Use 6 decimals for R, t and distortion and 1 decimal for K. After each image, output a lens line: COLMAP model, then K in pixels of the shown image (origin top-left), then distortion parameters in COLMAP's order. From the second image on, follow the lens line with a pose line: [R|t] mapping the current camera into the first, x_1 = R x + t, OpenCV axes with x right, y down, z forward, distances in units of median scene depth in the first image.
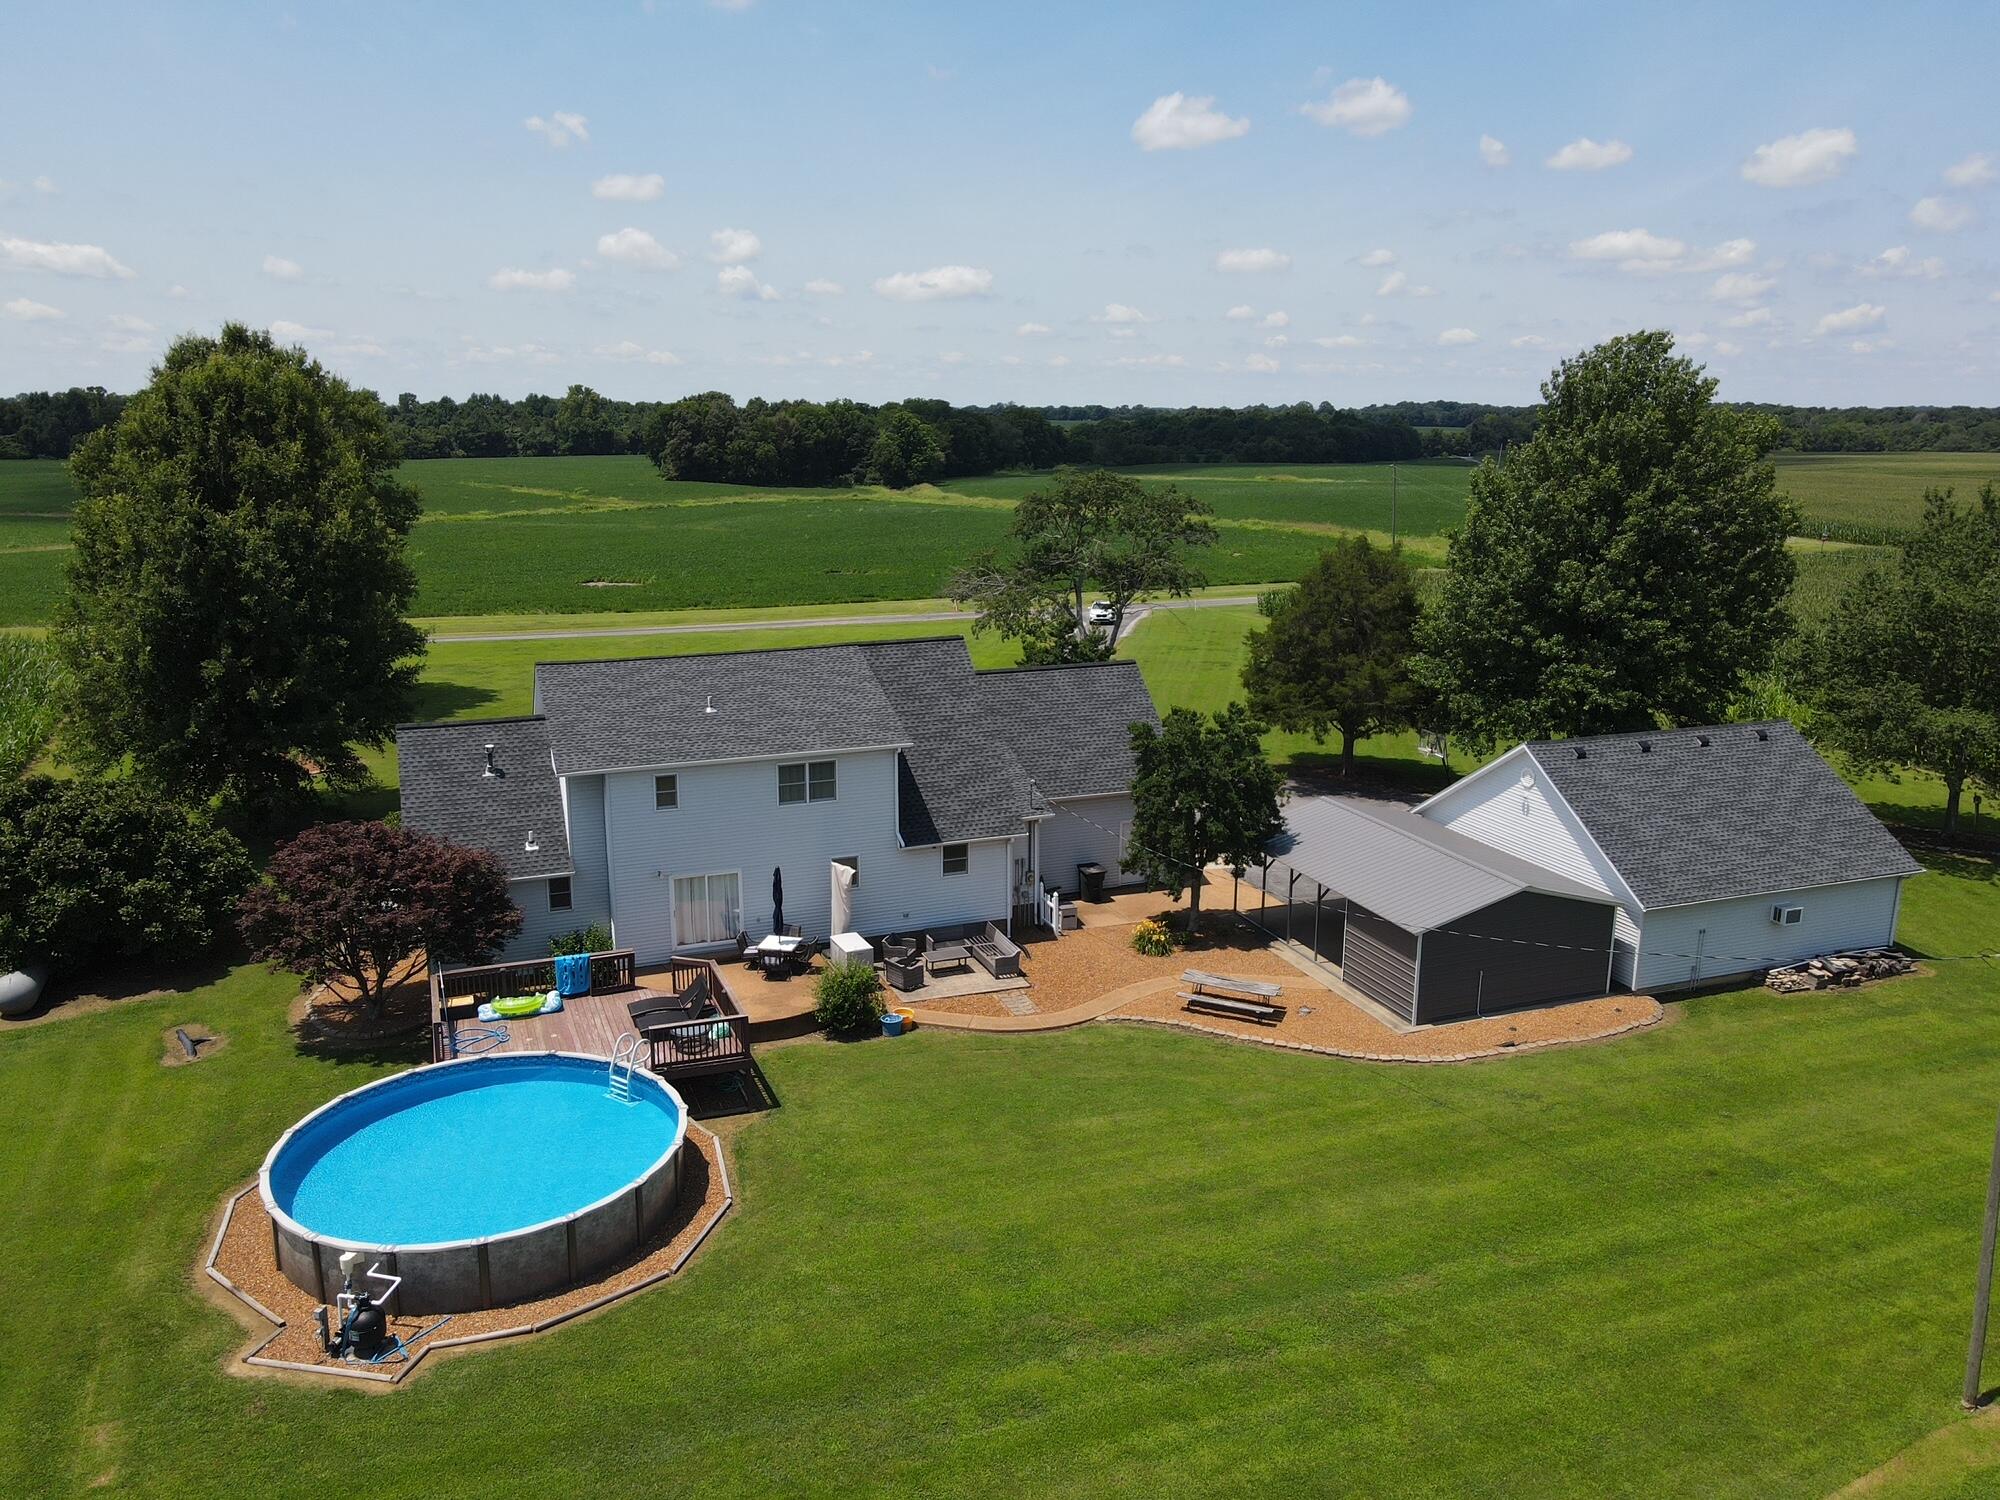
lens RADIAL K [[1459.4, 0, 991.5], [0, 1459.4, 746.3], [0, 0, 1]] dist [0.010925, 0.010502]
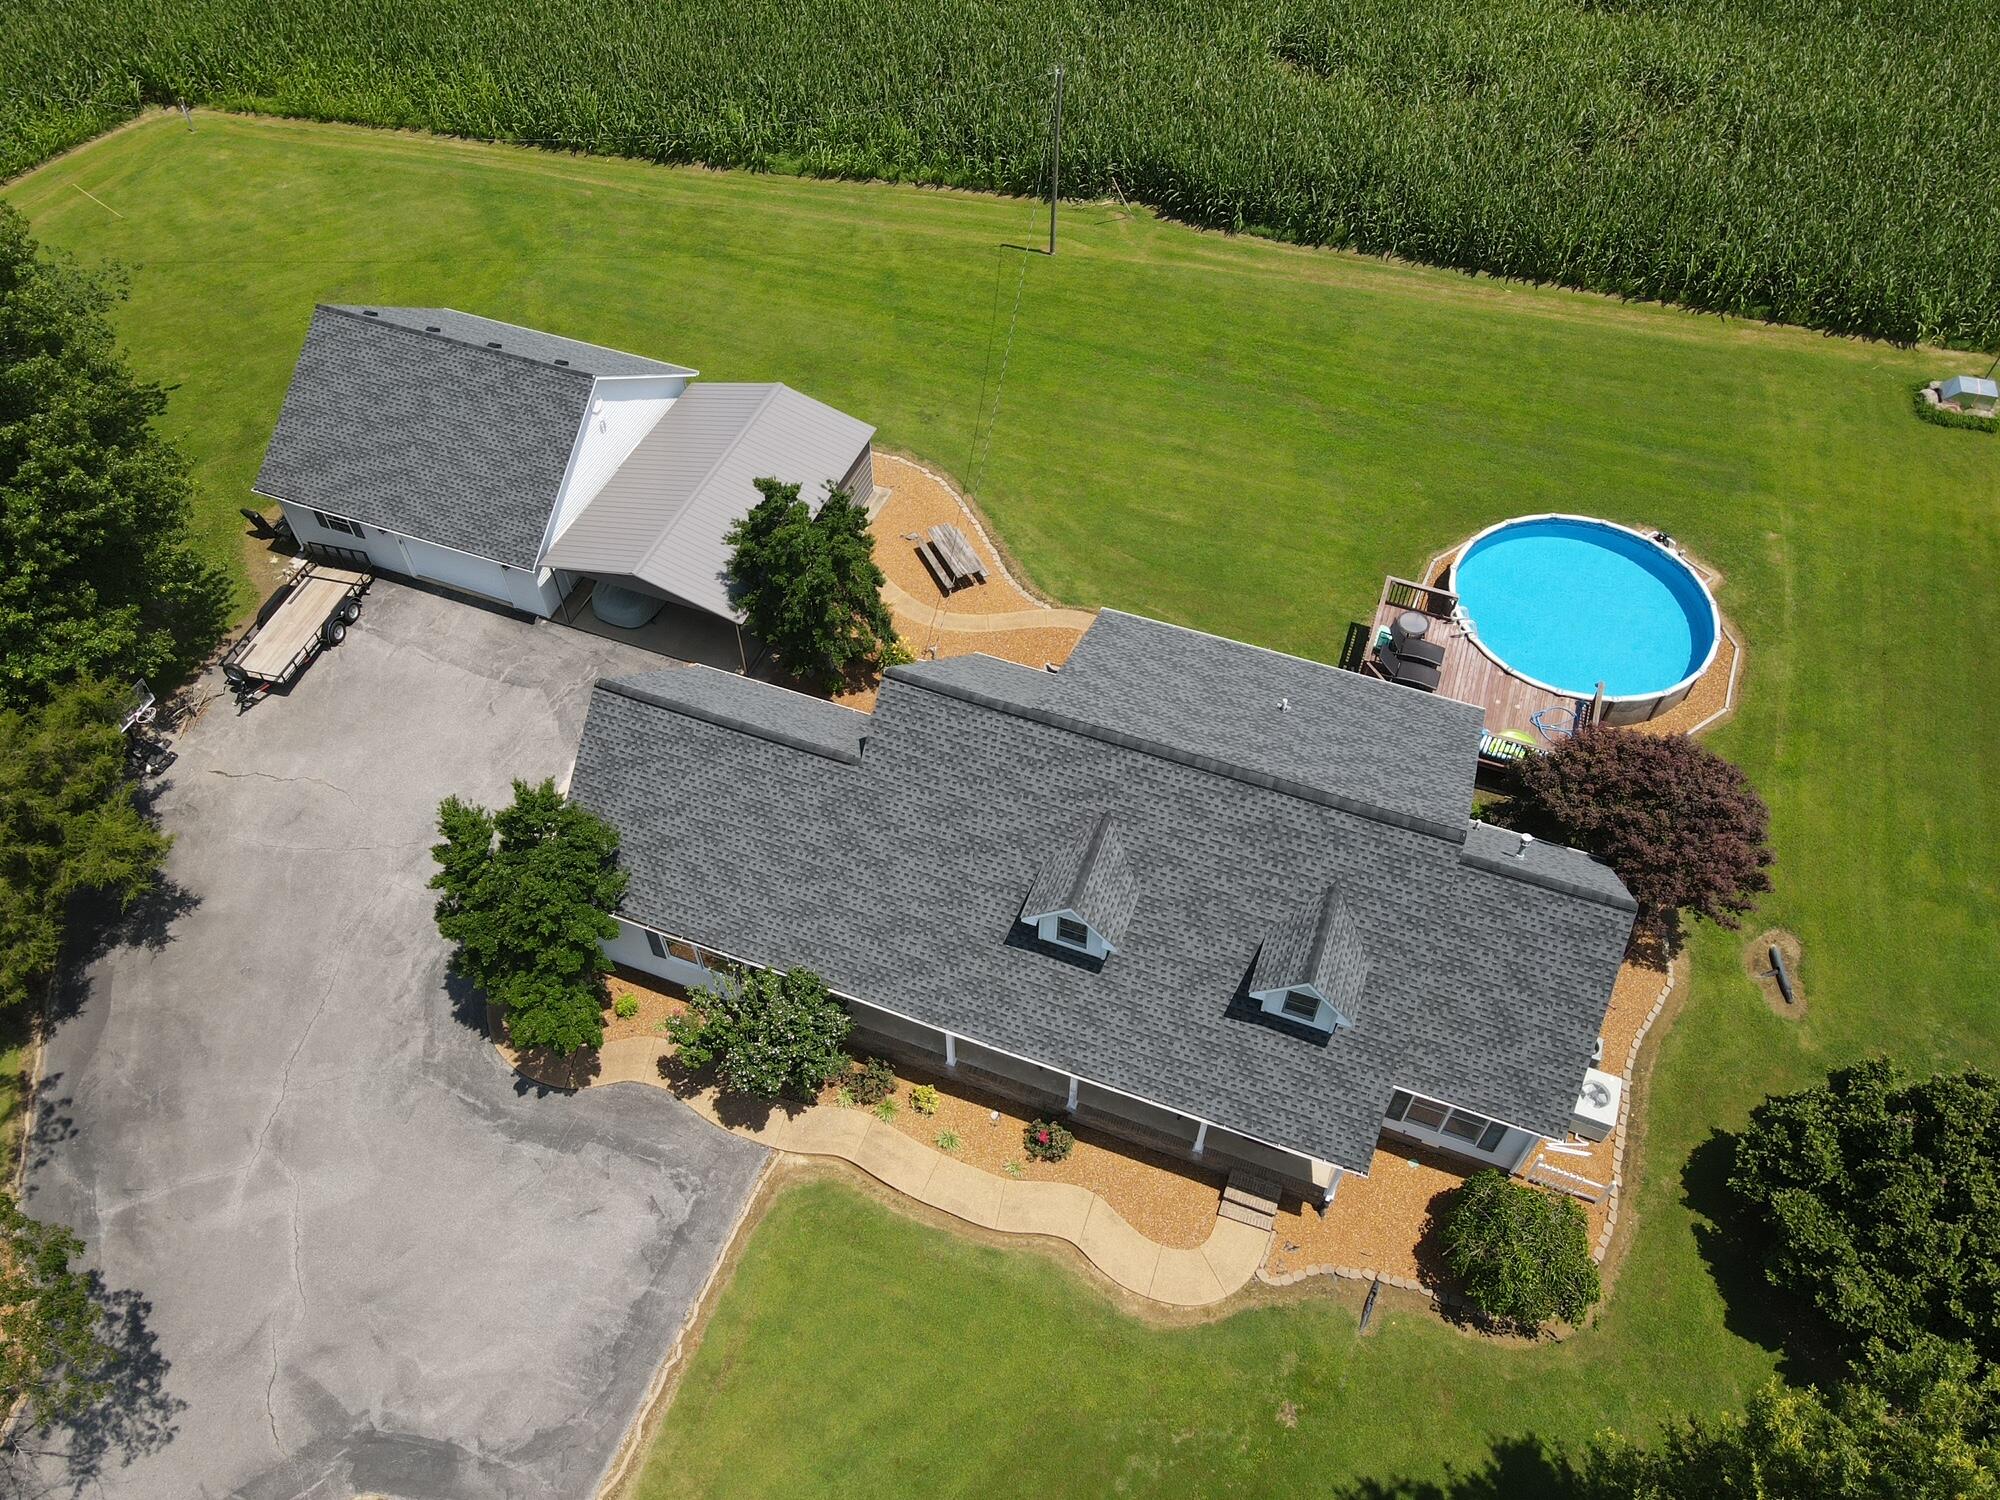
lens RADIAL K [[1459.4, 0, 991.9], [0, 1459.4, 753.5], [0, 0, 1]] dist [0.010925, 0.010502]
pose [[-0.740558, -0.519548, 0.426198, -0.490746], [0.158927, 0.480827, 0.862292, -0.841214], [-0.652929, 0.706311, -0.273510, 1.515966]]
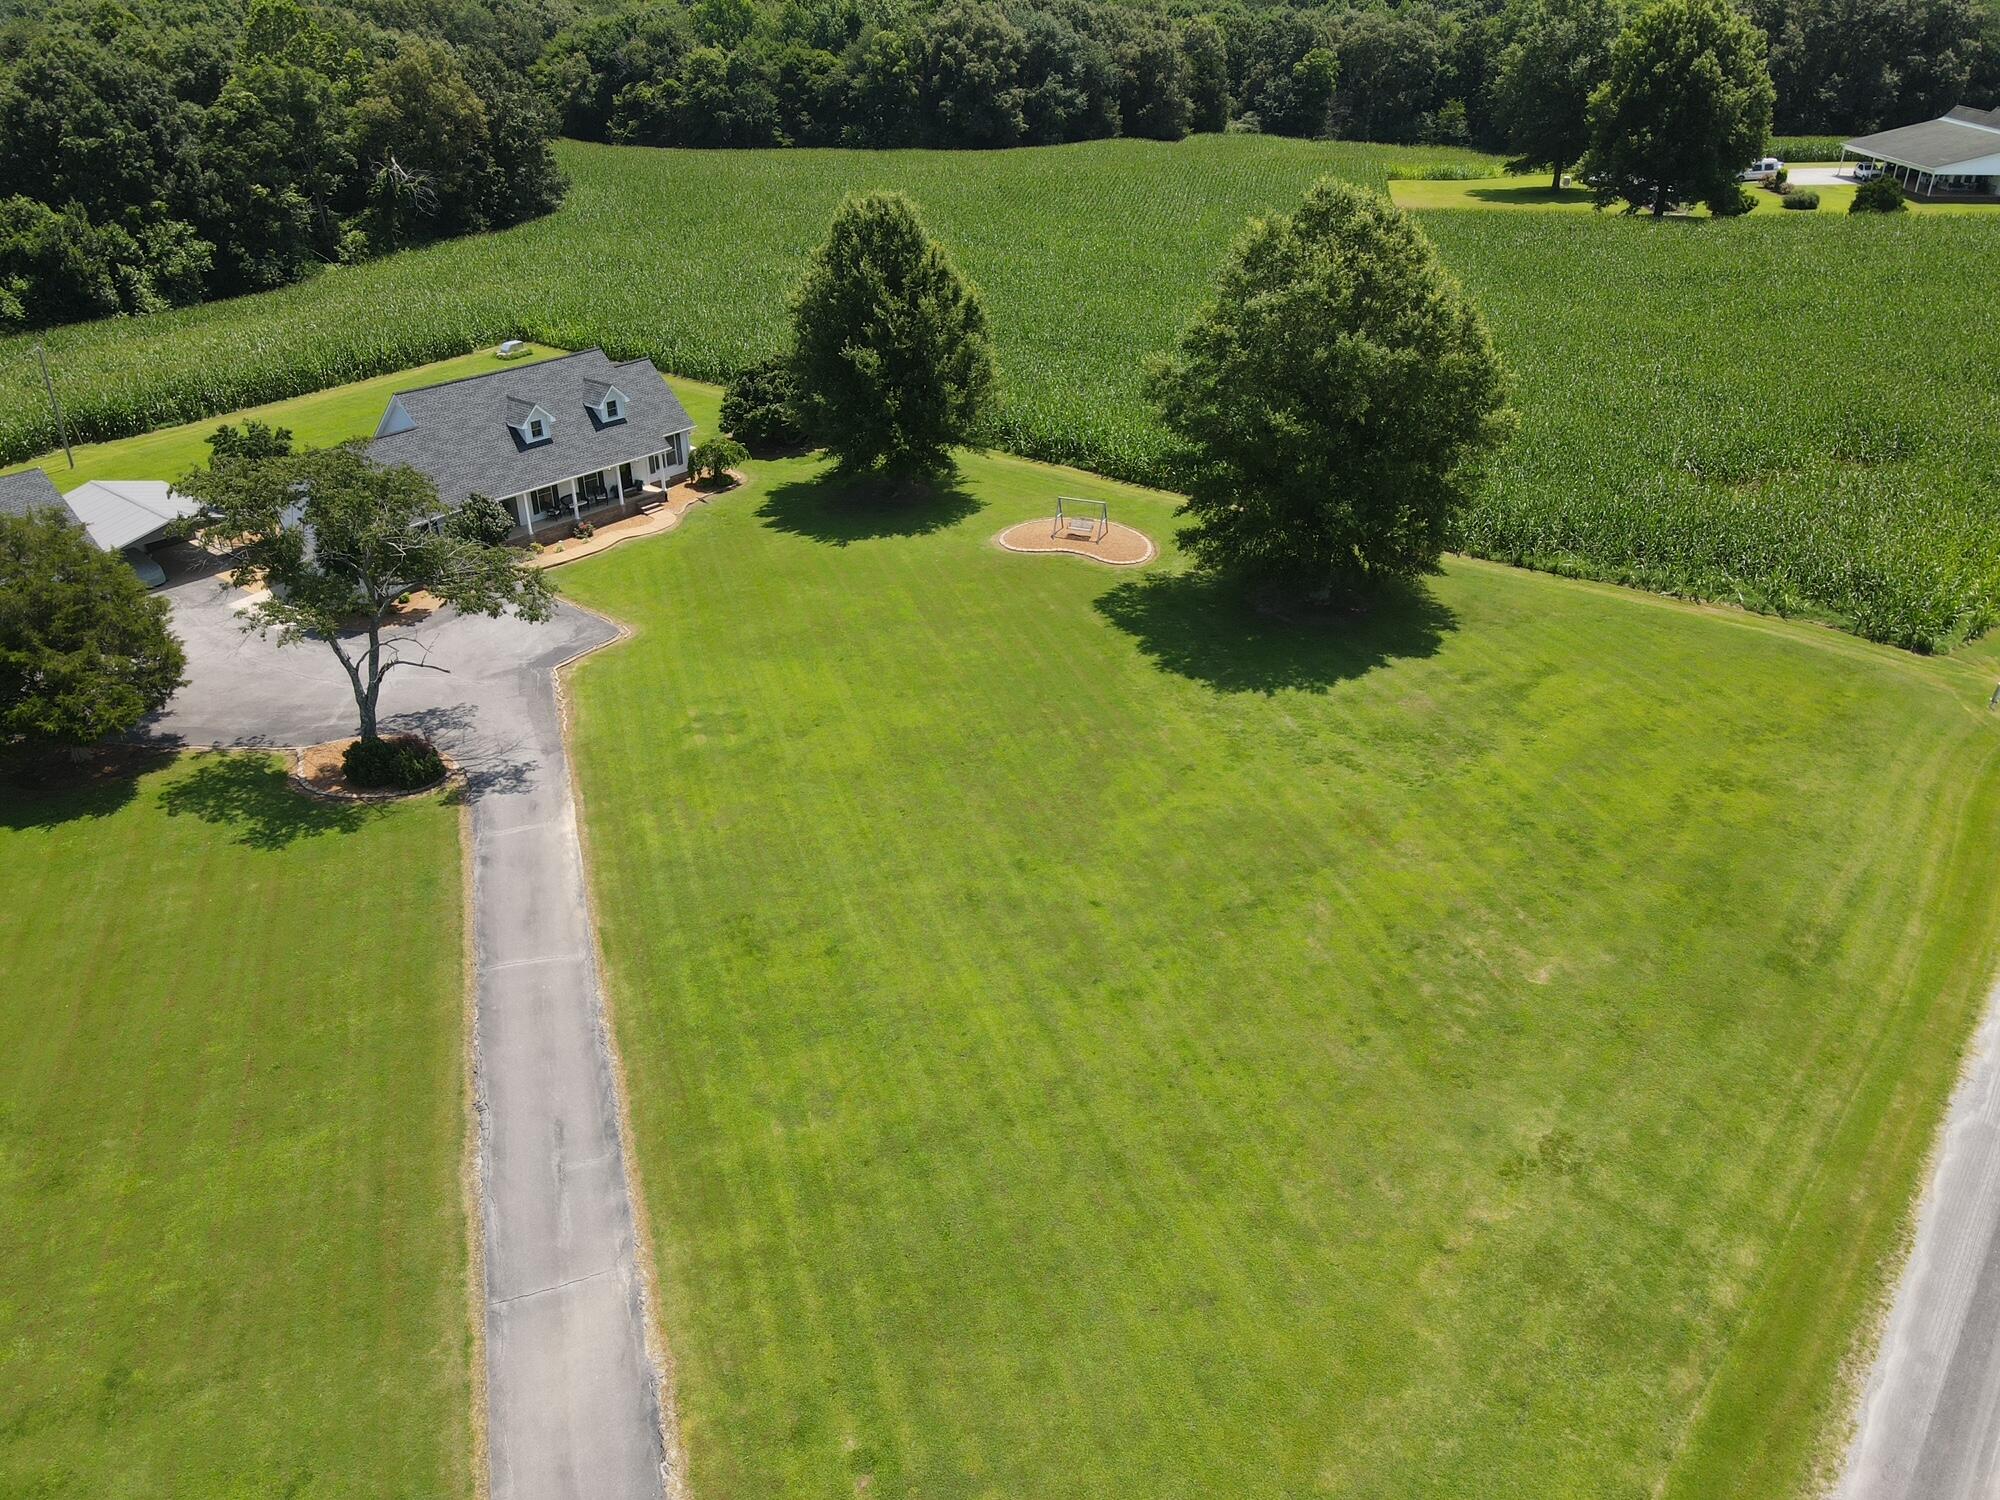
lens RADIAL K [[1459.4, 0, 992.7], [0, 1459.4, 748.5], [0, 0, 1]] dist [0.010925, 0.010502]
pose [[-0.872901, 0.242754, -0.423220, 0.233679], [-0.101366, 0.758274, 0.644007, -1.145793], [0.477252, 0.605054, -0.637291, 3.325427]]
